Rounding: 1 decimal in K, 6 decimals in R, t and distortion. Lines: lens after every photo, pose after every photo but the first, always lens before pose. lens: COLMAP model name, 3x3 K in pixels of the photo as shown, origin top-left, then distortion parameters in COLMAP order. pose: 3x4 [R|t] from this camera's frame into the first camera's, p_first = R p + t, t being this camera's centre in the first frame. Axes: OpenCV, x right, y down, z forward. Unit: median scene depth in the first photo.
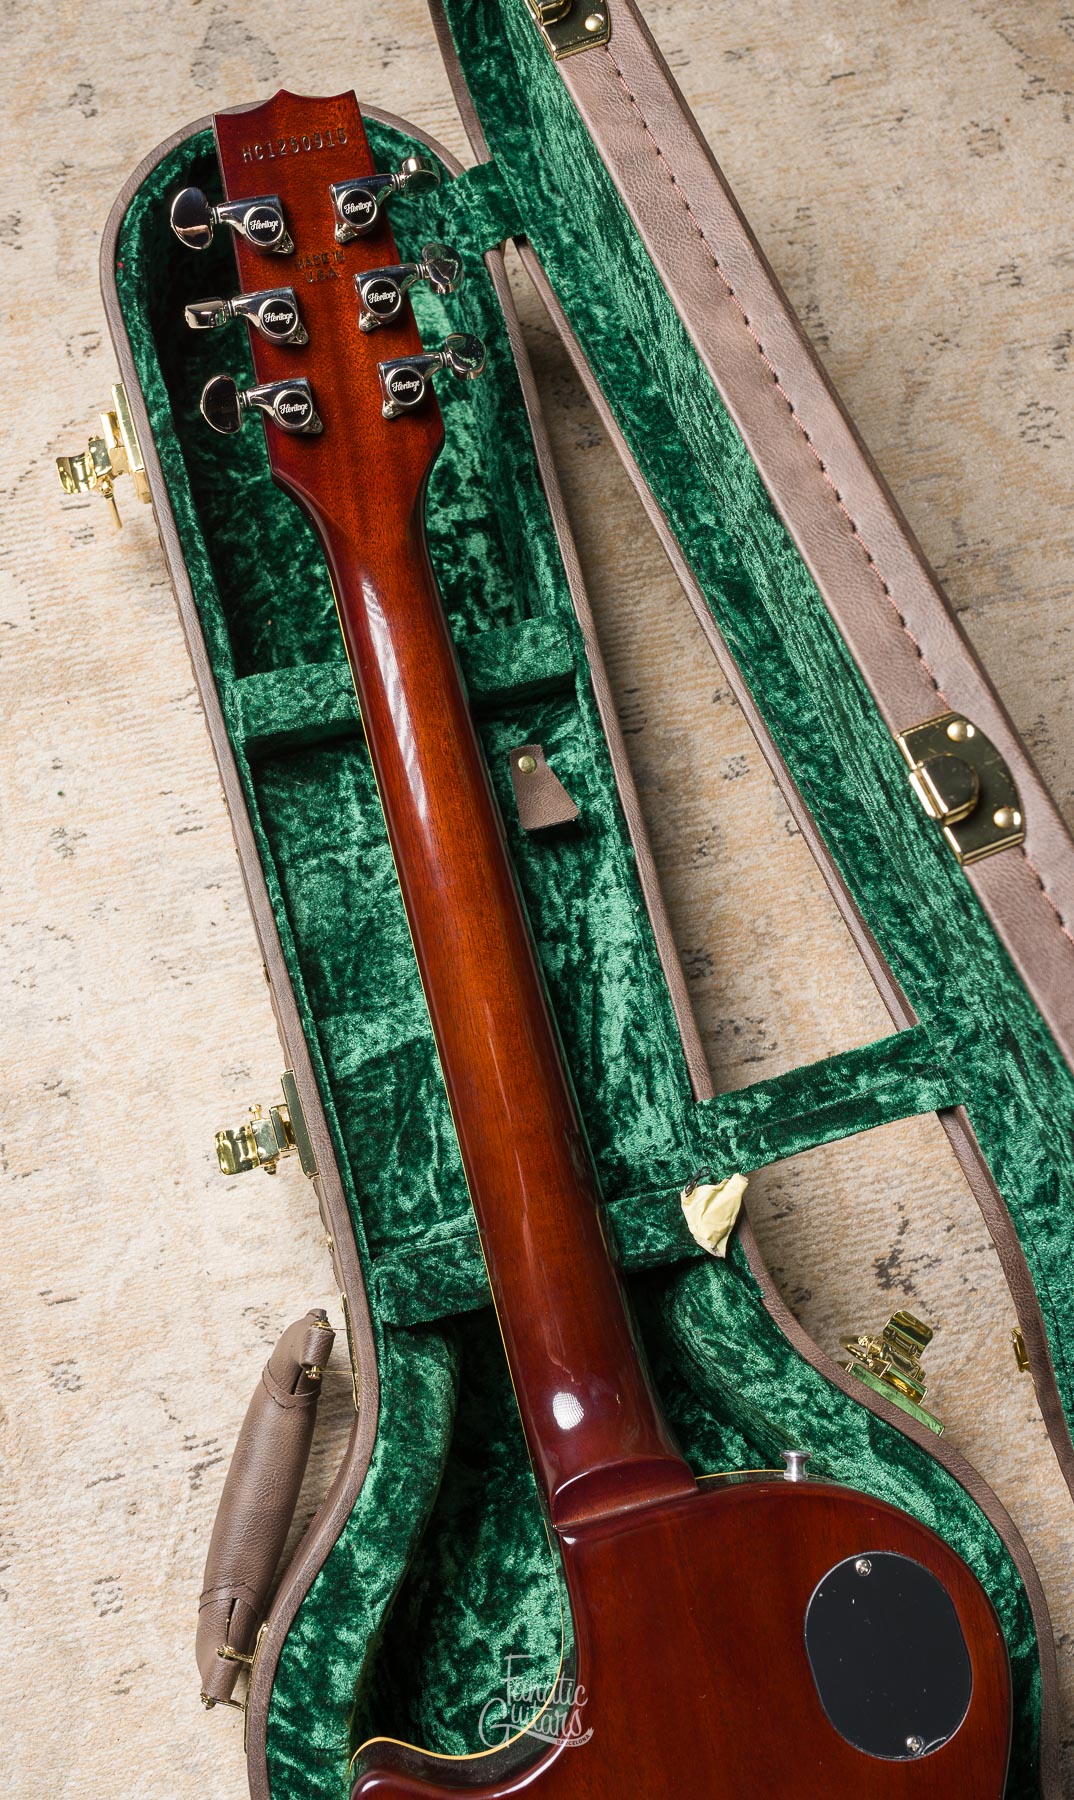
lens RADIAL K [[1796.9, 0, 448.5], [0, 1796.9, 872.5], [0, 0, 1]] dist [-0.001504, 0.002687]
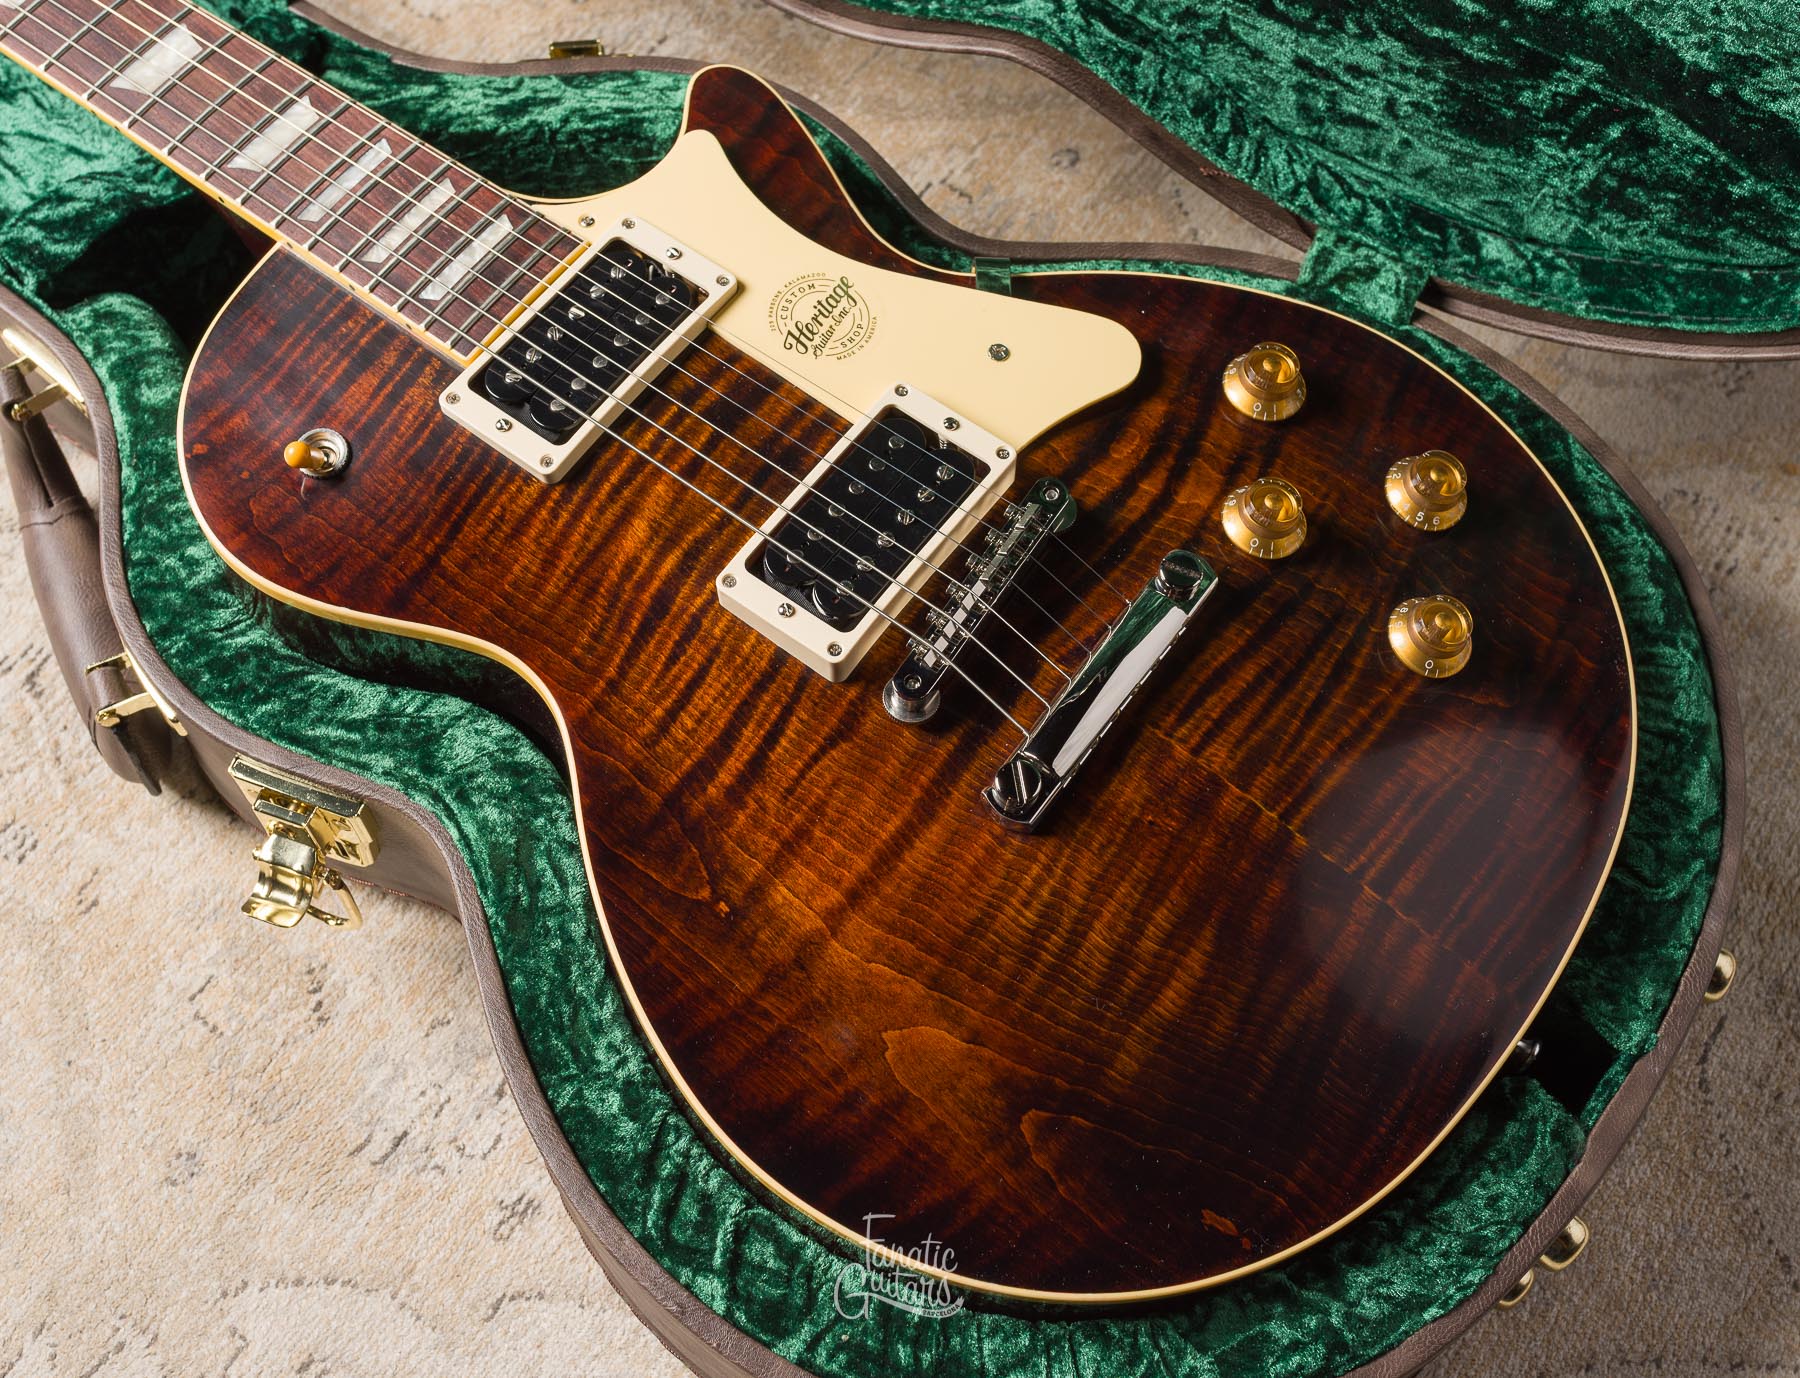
lens RADIAL K [[2191.6, 0, 916.4], [0, 2191.6, 686.1], [0, 0, 1]] dist [-0.005938, 0.009856]
pose [[0.760008, -0.599814, 0.250221, -0.082025], [0.637375, 0.763151, -0.106553, 0.691087], [-0.127044, 0.240466, 0.962308, -0.024898]]
